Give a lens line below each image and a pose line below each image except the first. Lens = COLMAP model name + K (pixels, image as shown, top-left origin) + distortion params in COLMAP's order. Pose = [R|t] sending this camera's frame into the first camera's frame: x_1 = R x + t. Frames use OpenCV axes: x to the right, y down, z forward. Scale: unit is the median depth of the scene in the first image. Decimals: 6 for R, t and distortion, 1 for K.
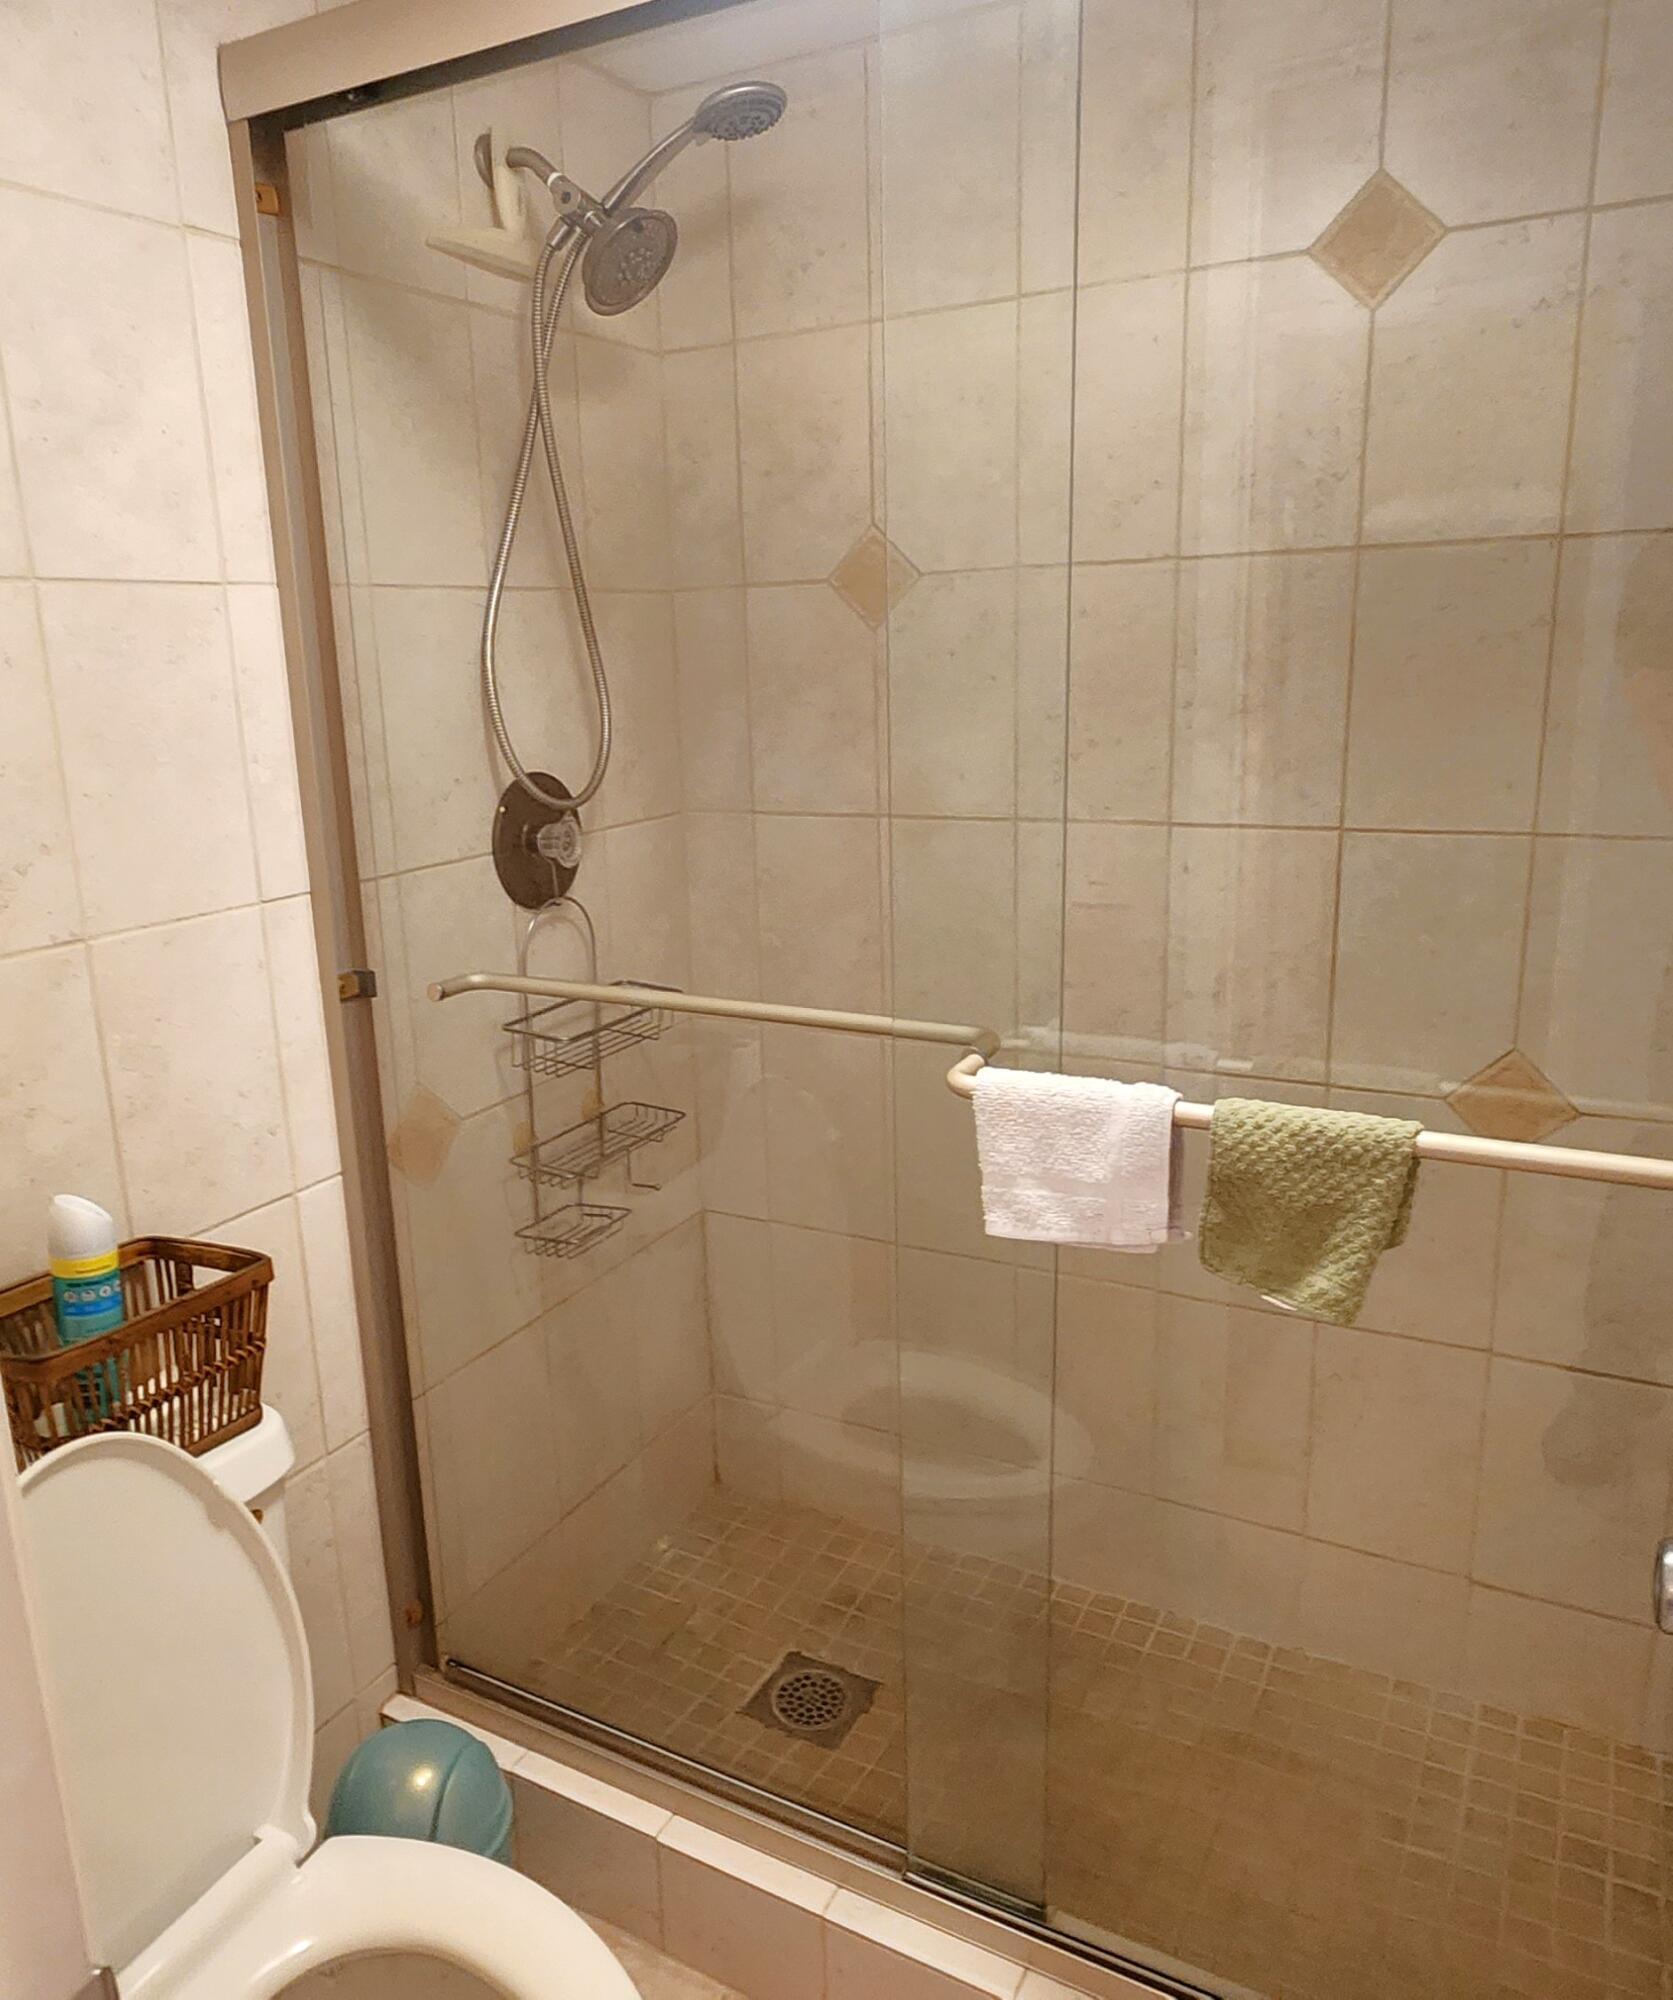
lens RADIAL K [[1495.5, 0, 830.1], [0, 1495.5, 1004.6], [0, 0, 1]] dist [-0.008121, -0.000881]
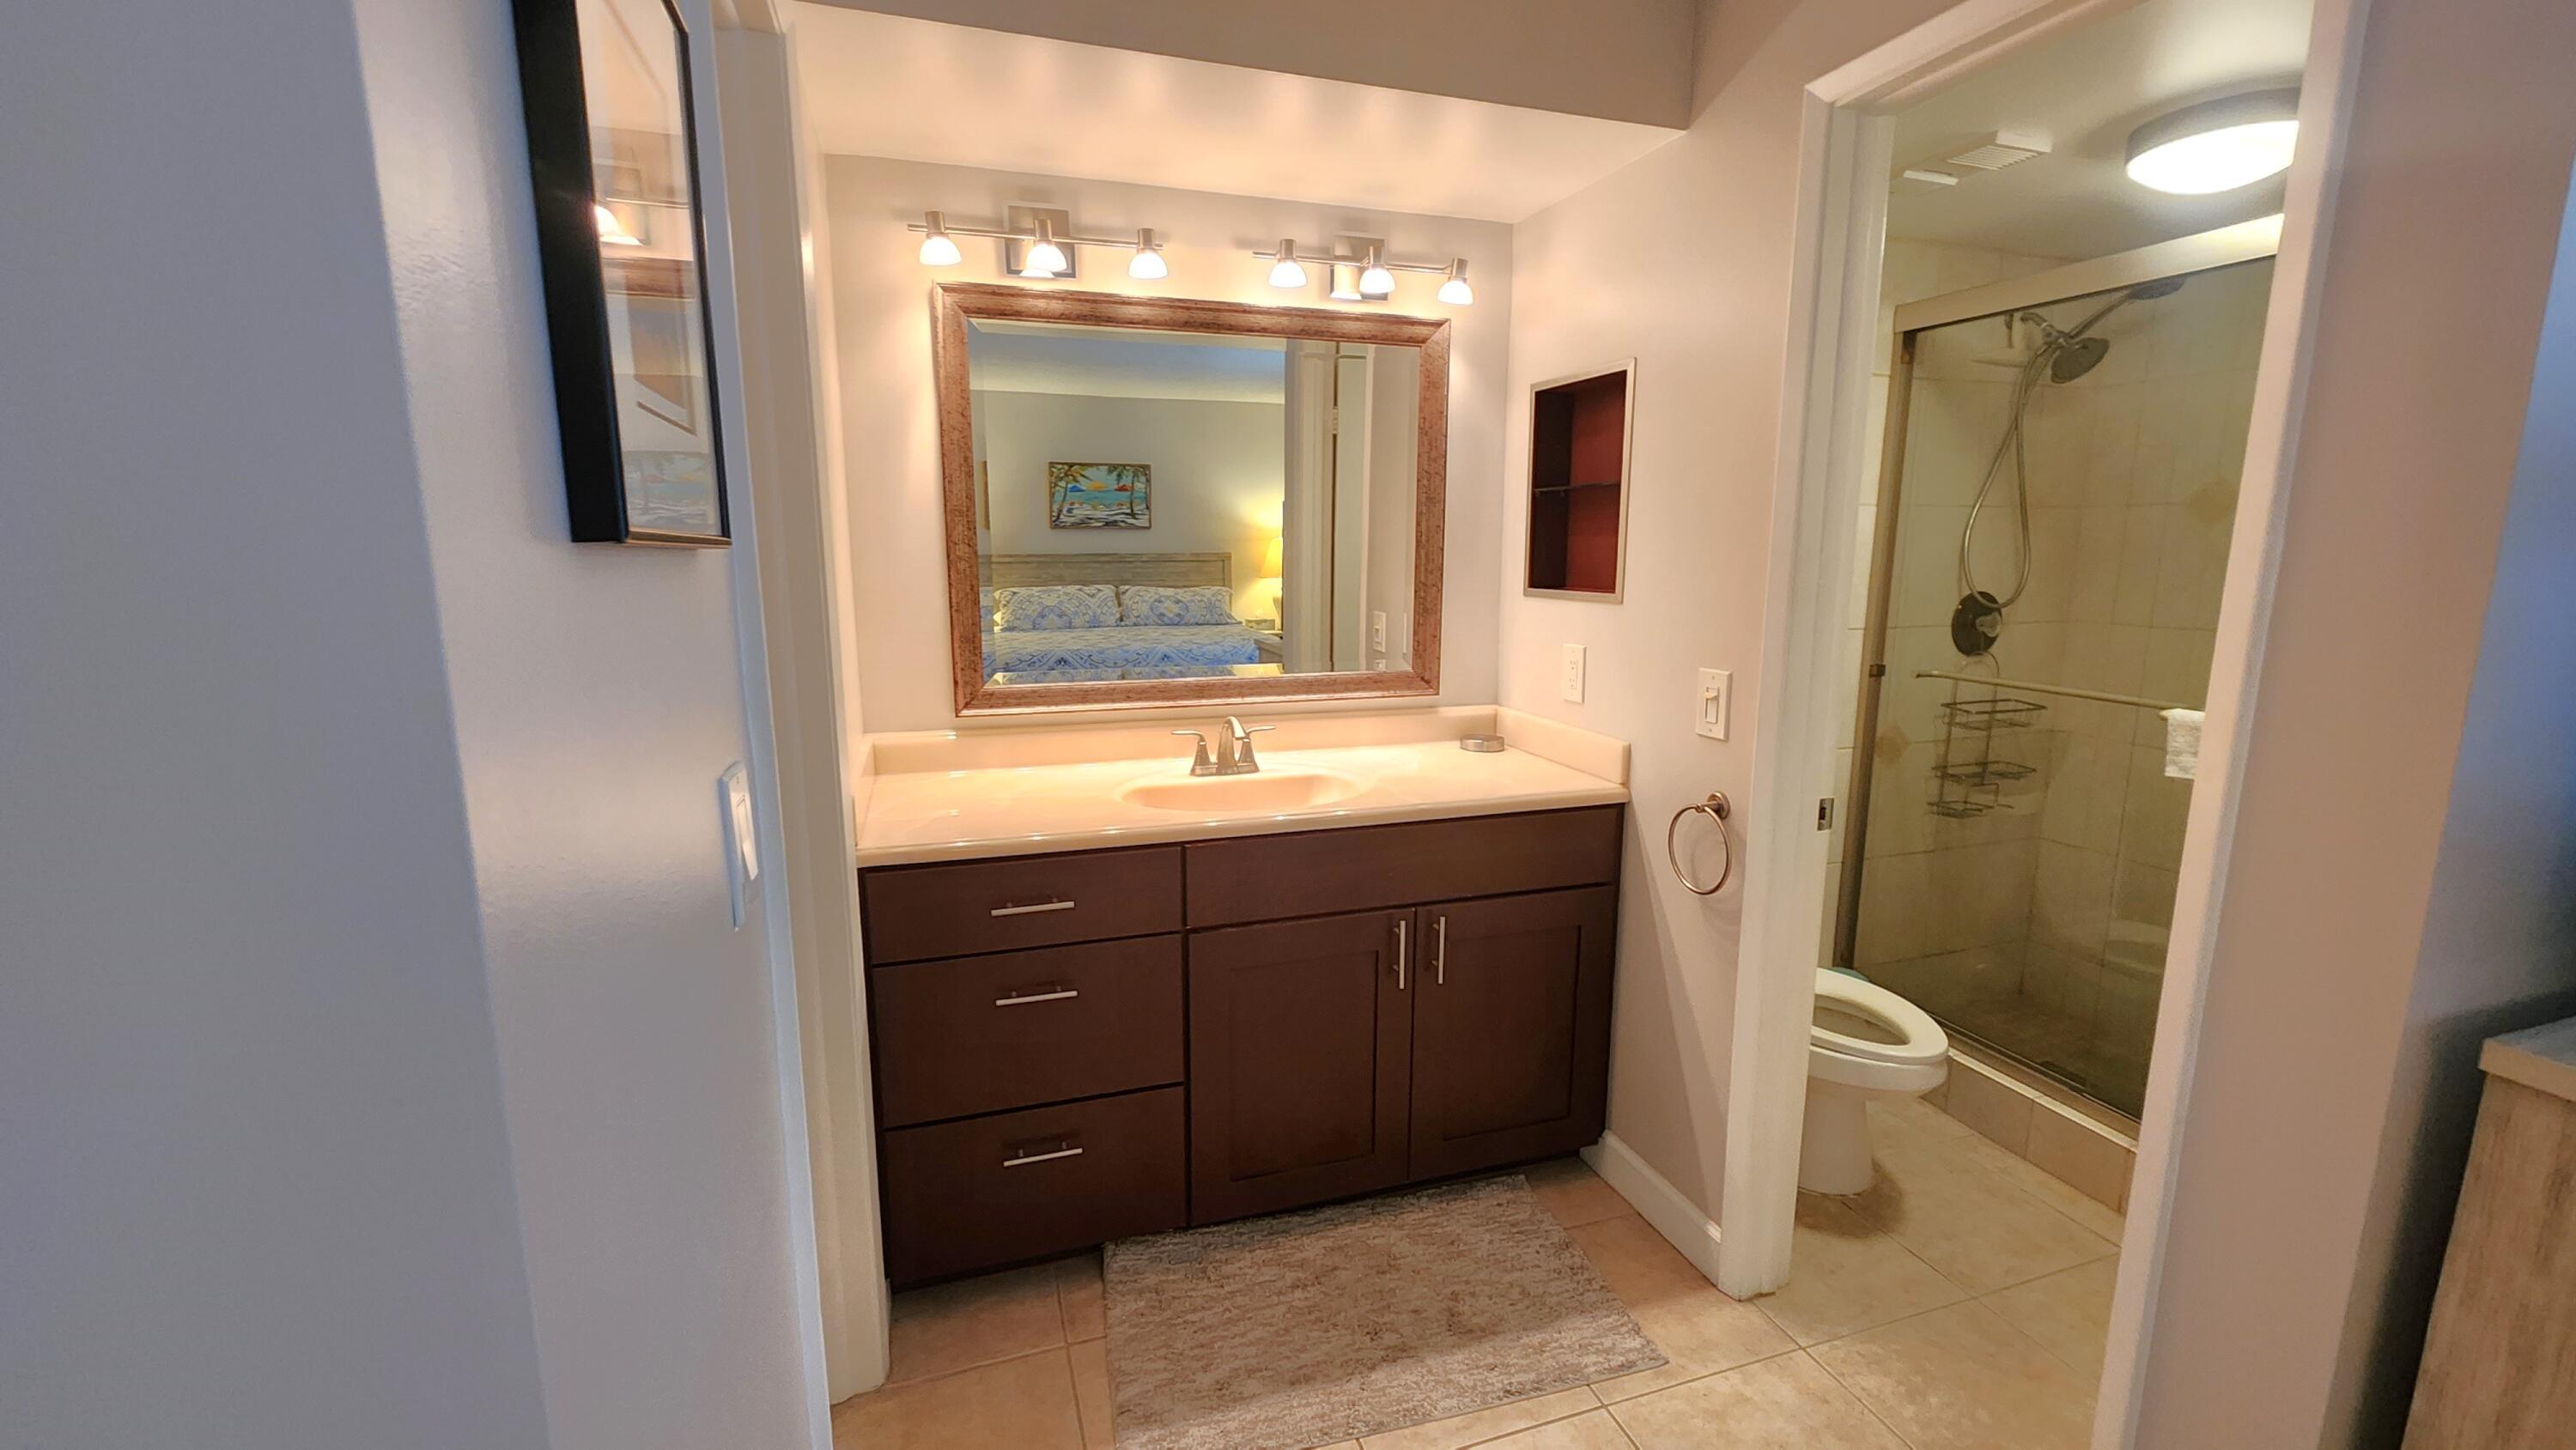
lens RADIAL K [[1050.6, 0, 1275.1], [0, 1050.6, 720.5], [0, 0, 1]] dist [0.000711, -0.000331]
pose [[0.705132, 0.146360, -0.693807, 0.162524], [-0.188790, 0.981899, 0.015262, 0.197254], [0.683482, 0.120222, 0.719999, -0.762207]]
